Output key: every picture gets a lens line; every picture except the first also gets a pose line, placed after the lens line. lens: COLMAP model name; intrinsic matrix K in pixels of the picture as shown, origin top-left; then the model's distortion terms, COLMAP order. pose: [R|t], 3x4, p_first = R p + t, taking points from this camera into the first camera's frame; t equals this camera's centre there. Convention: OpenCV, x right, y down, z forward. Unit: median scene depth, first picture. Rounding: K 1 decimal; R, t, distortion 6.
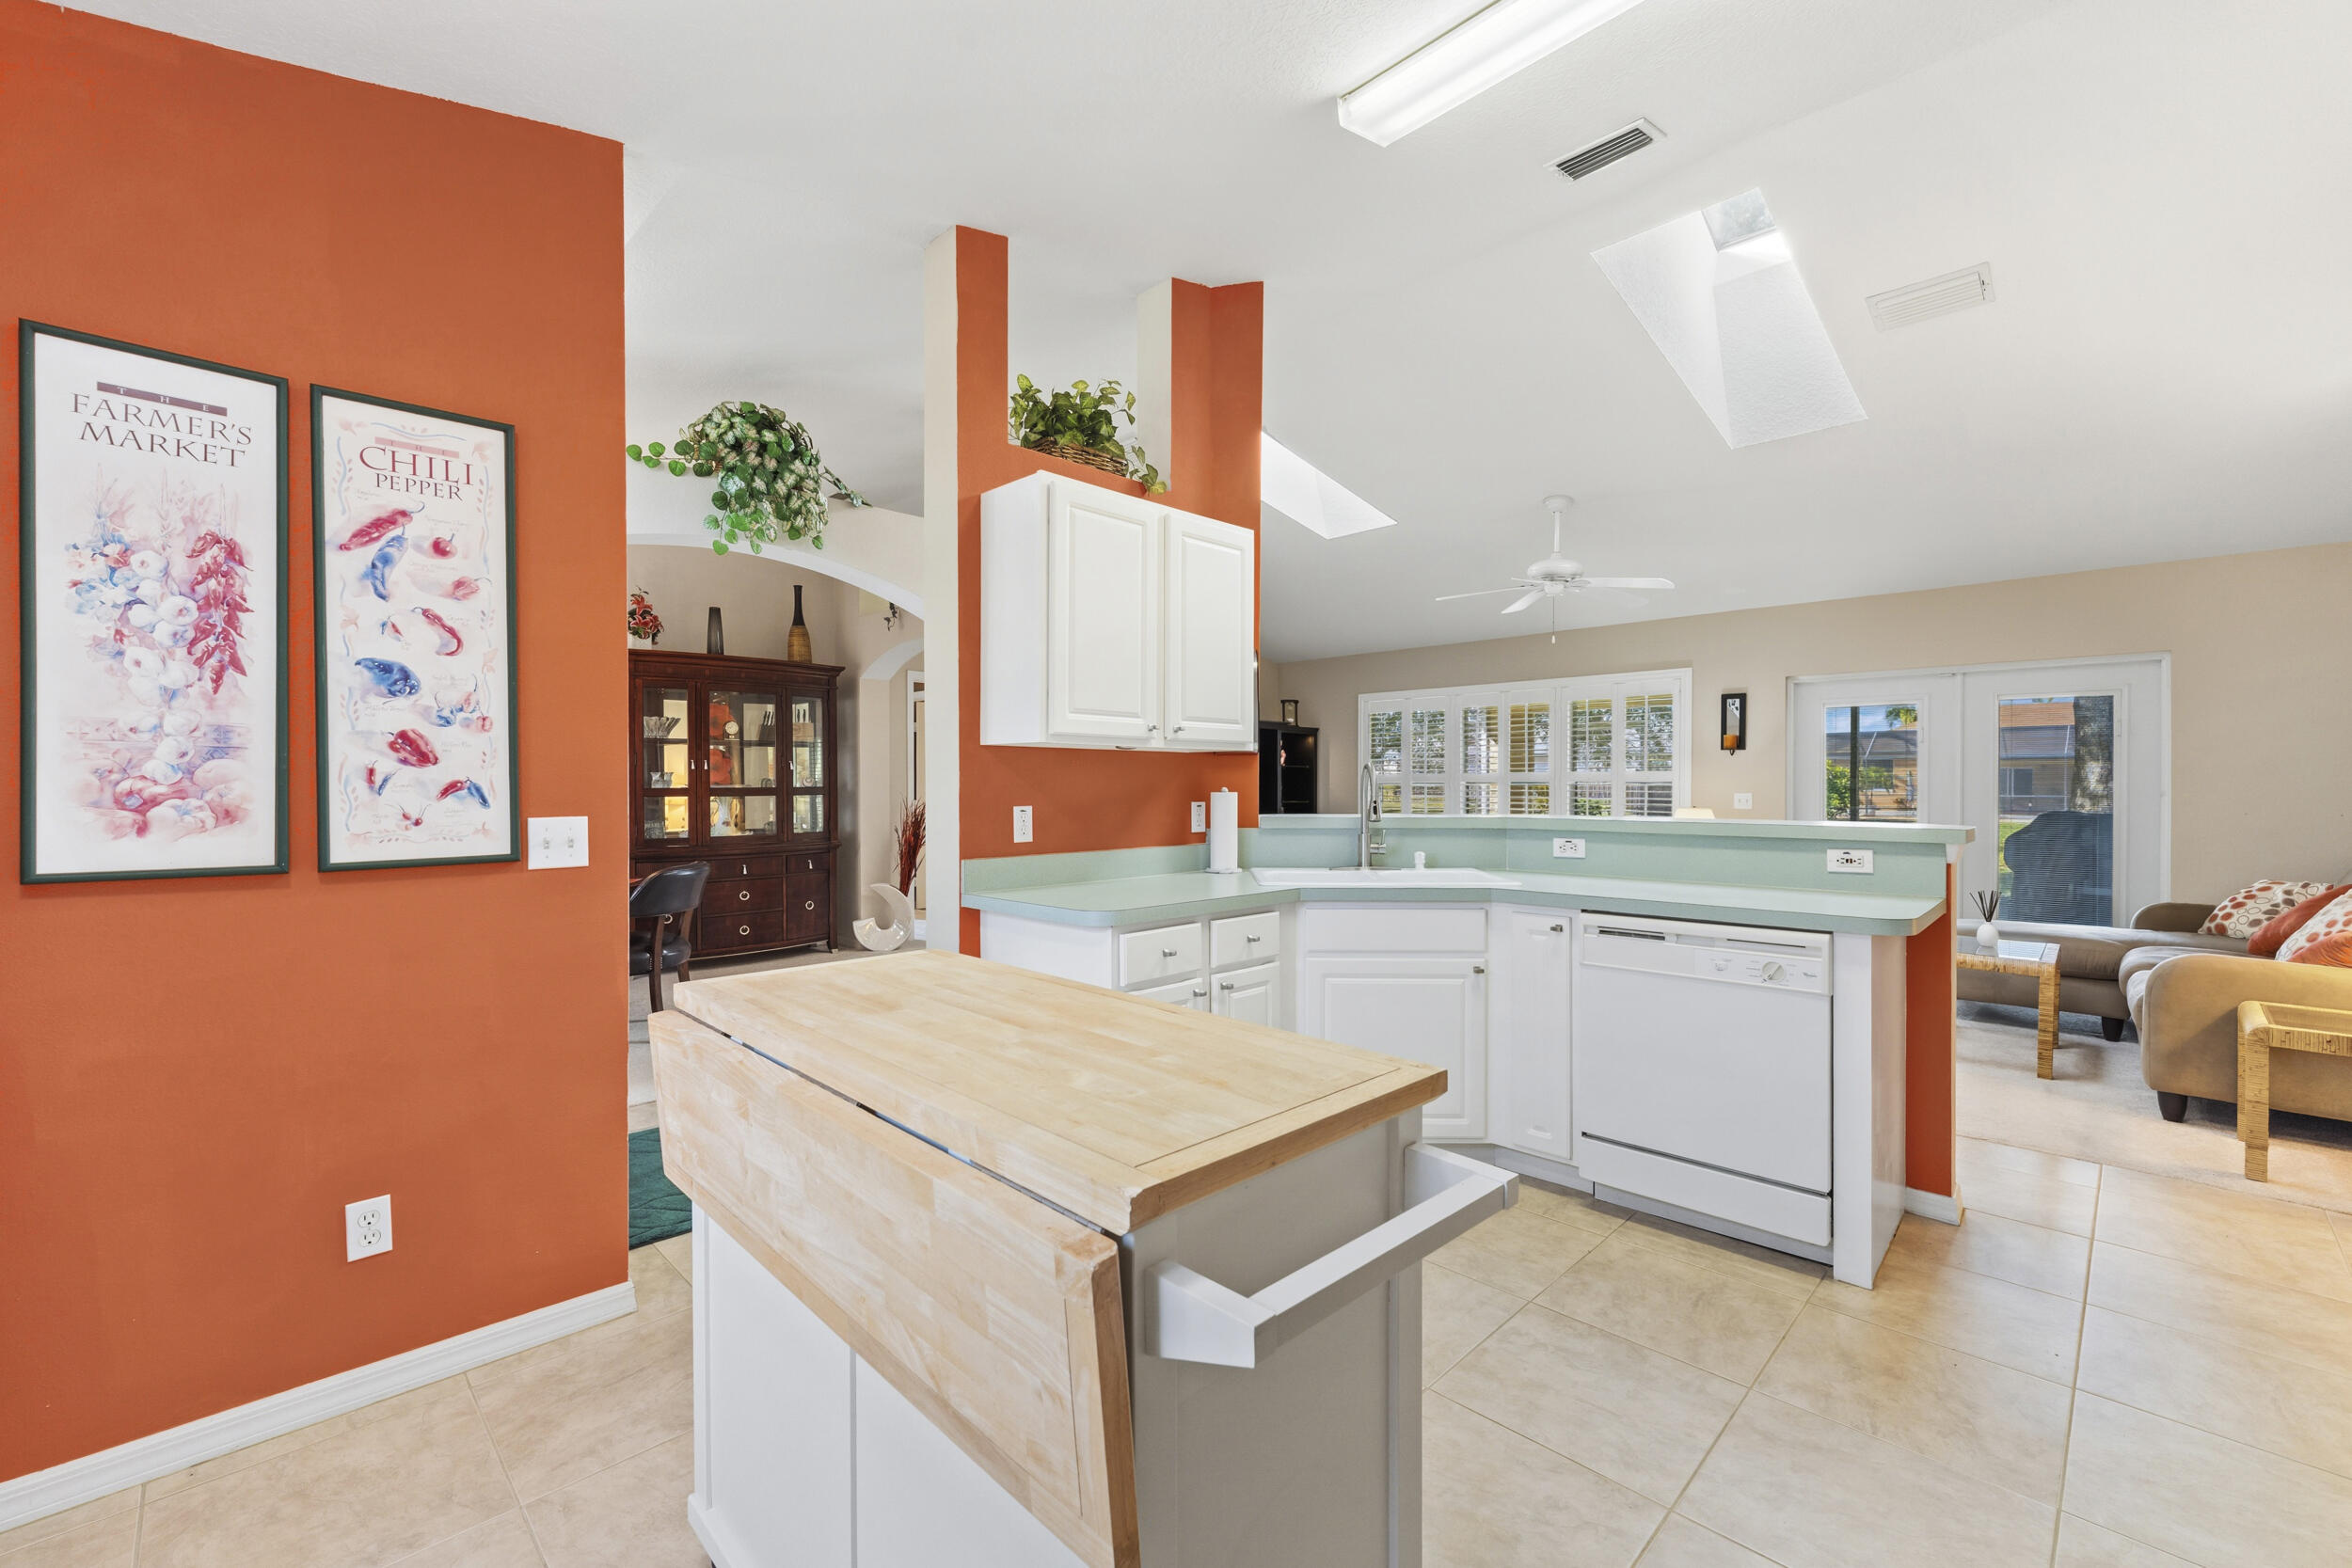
lens RADIAL K [[965.6, 0, 1165.3], [0, 965.6, 791.1], [0, 0, 1]] dist [-0.000980, 0.000694]
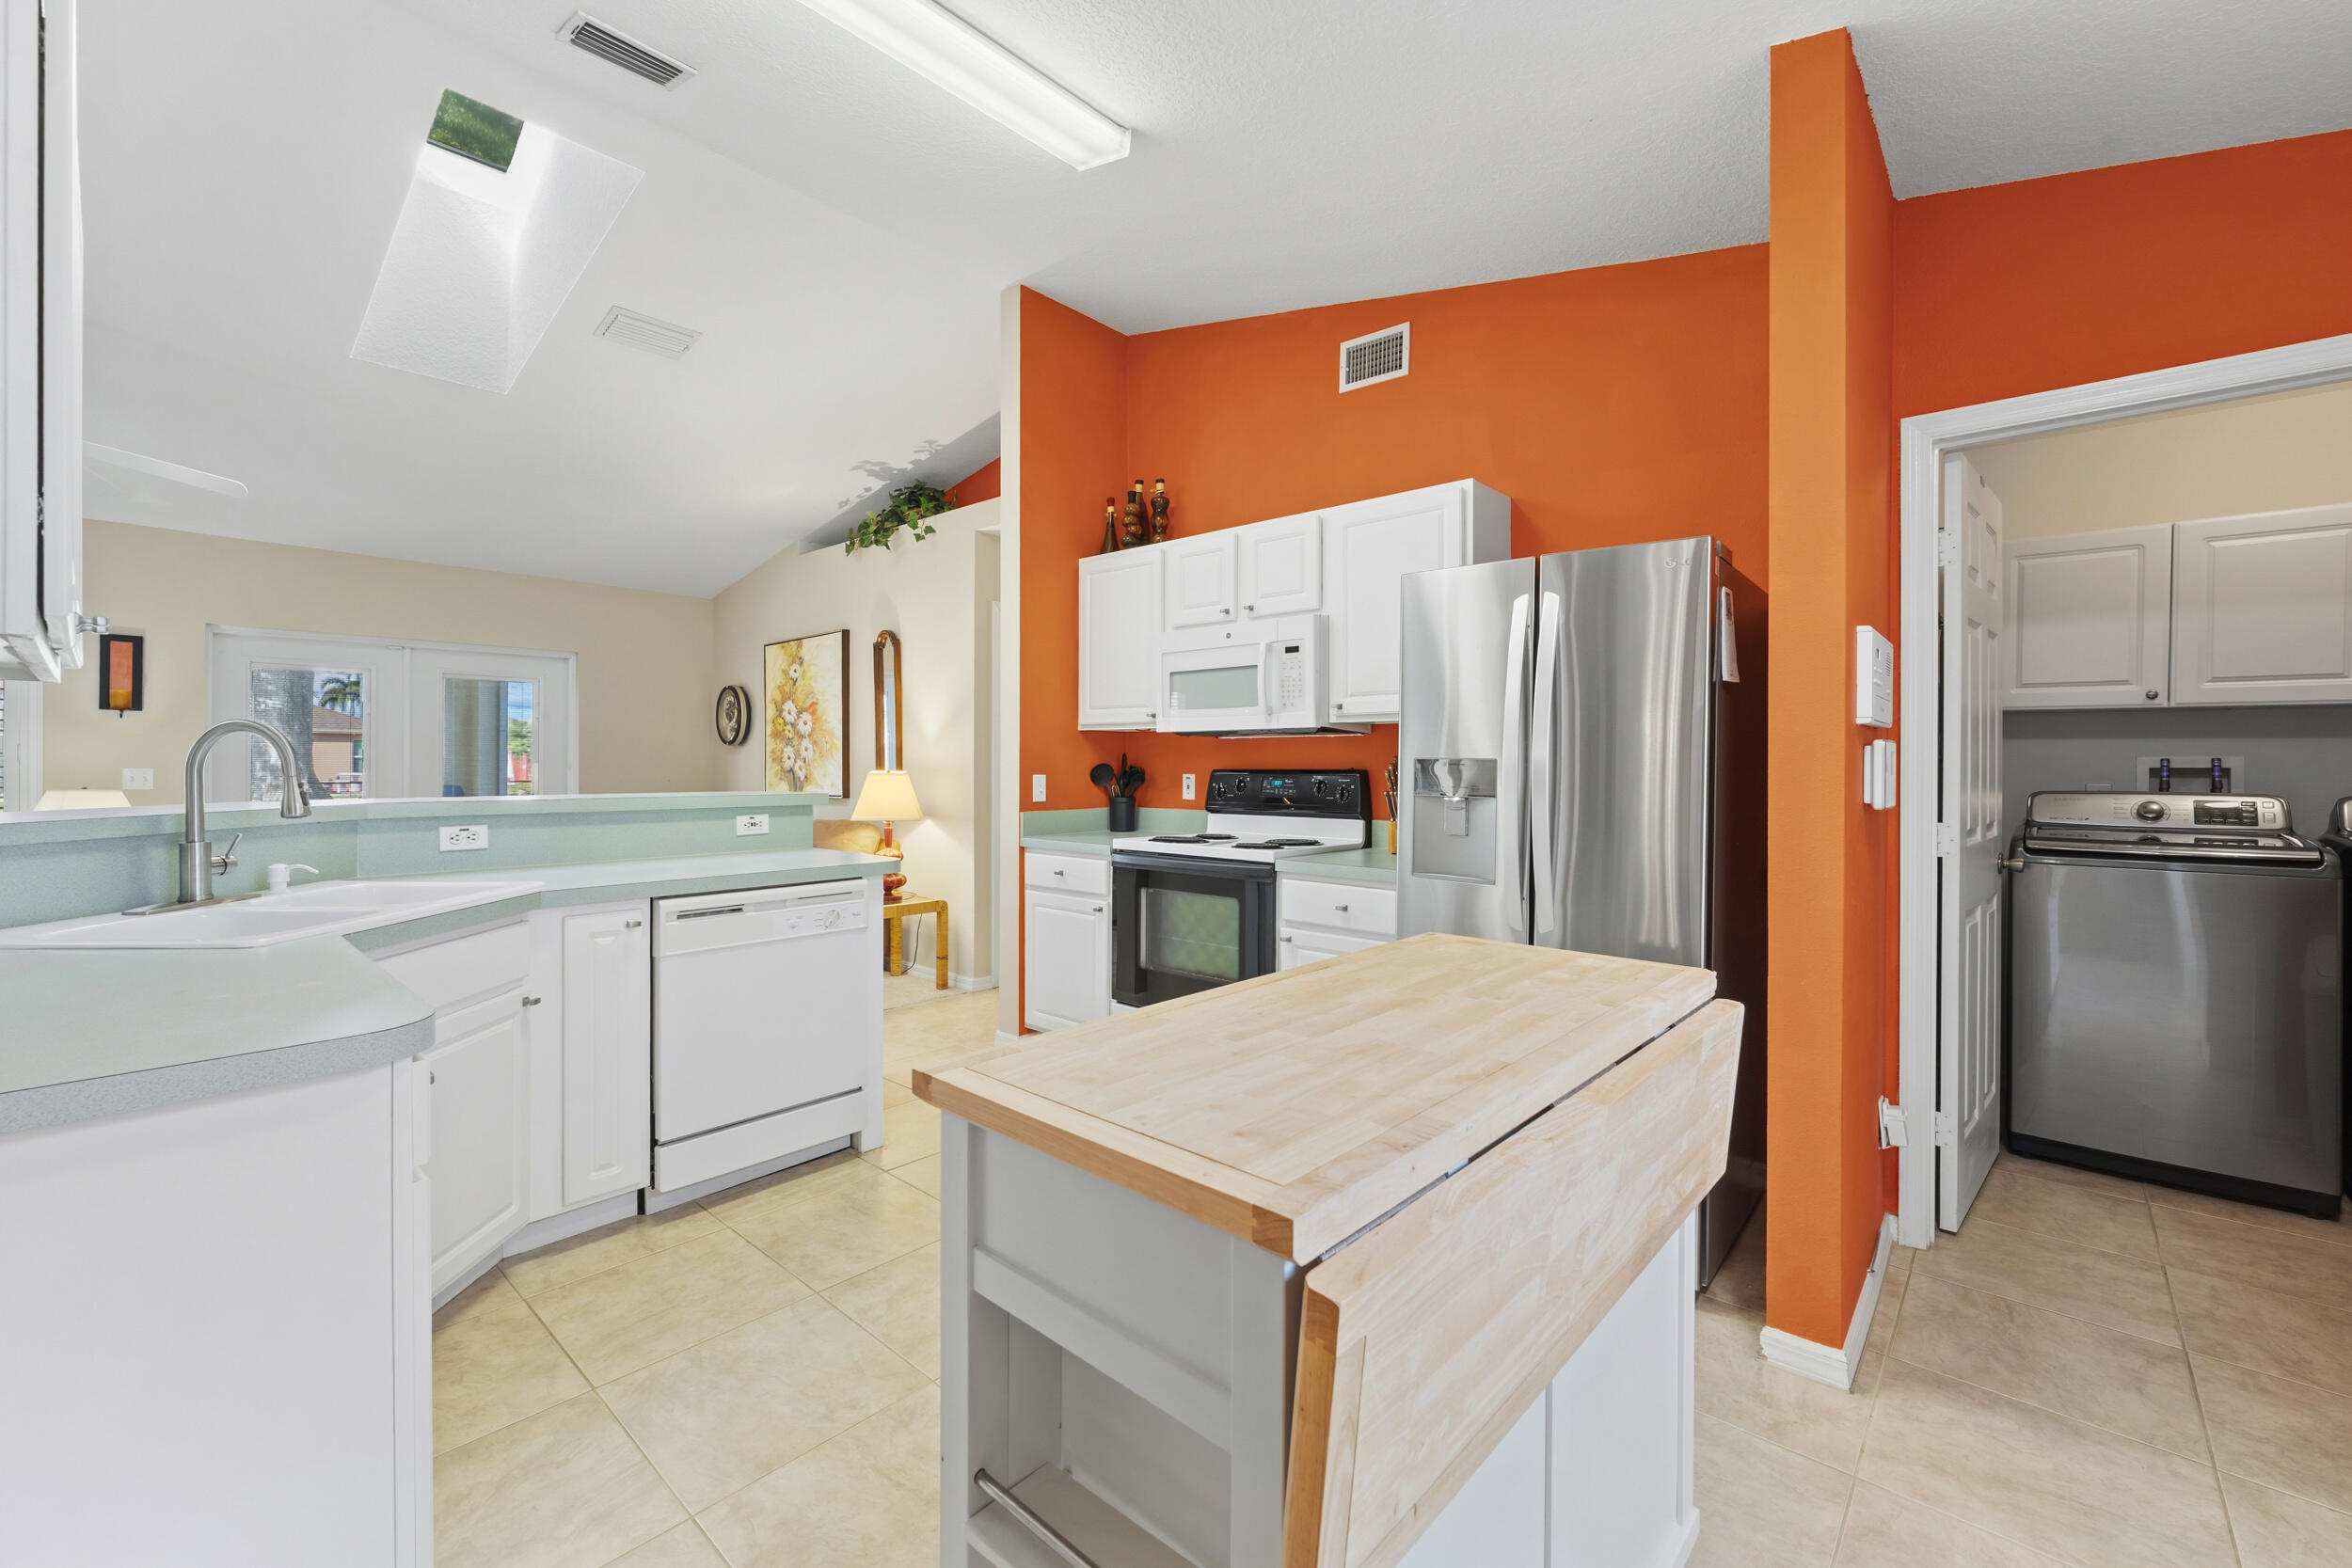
lens RADIAL K [[965.6, 0, 1171.8], [0, 965.6, 766.3], [0, 0, 1]] dist [-0.000980, 0.000694]
pose [[-0.066748, -0.004380, 0.997760, -0.404252], [0.003635, 0.999983, 0.004633, -0.001011], [-0.997763, 0.003936, -0.066731, 0.471414]]
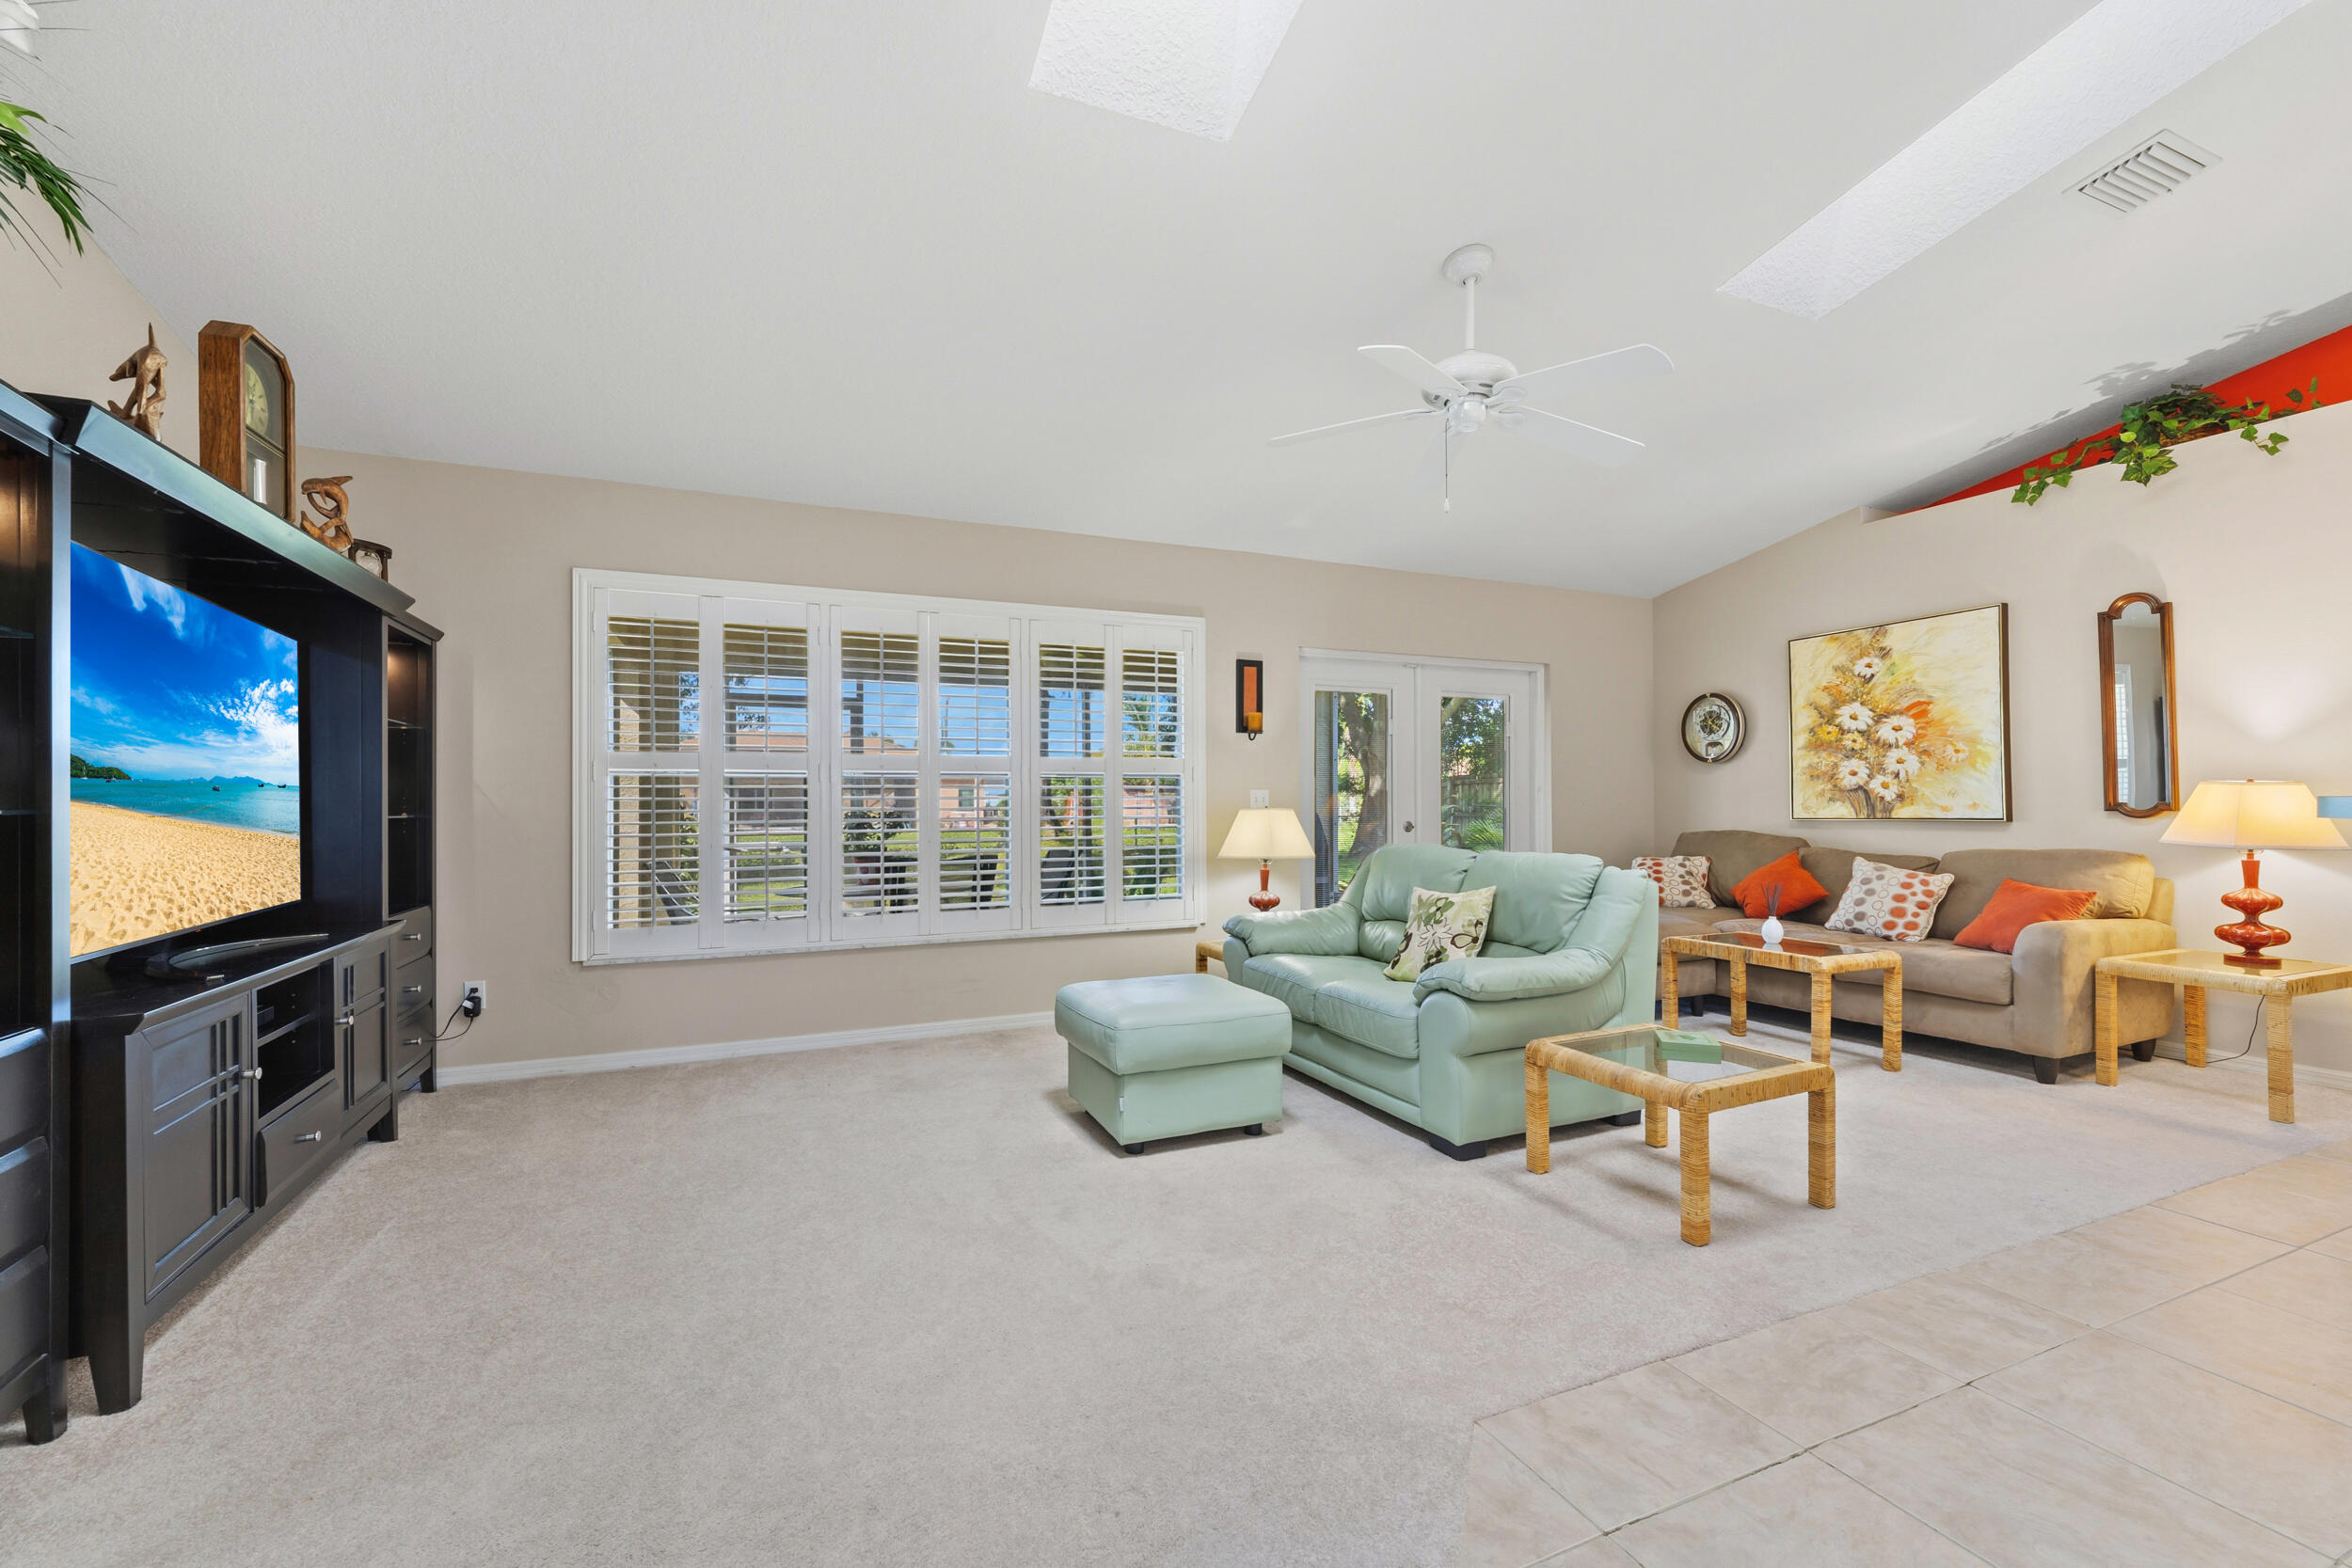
lens RADIAL K [[965.6, 0, 1175.2], [0, 965.6, 793.3], [0, 0, 1]] dist [-0.000980, 0.000694]
pose [[0.354576, 0.006640, 0.935003, -0.289292], [0.009946, 0.999891, -0.010873, 0.025395], [-0.934974, 0.013155, 0.354472, 1.524643]]
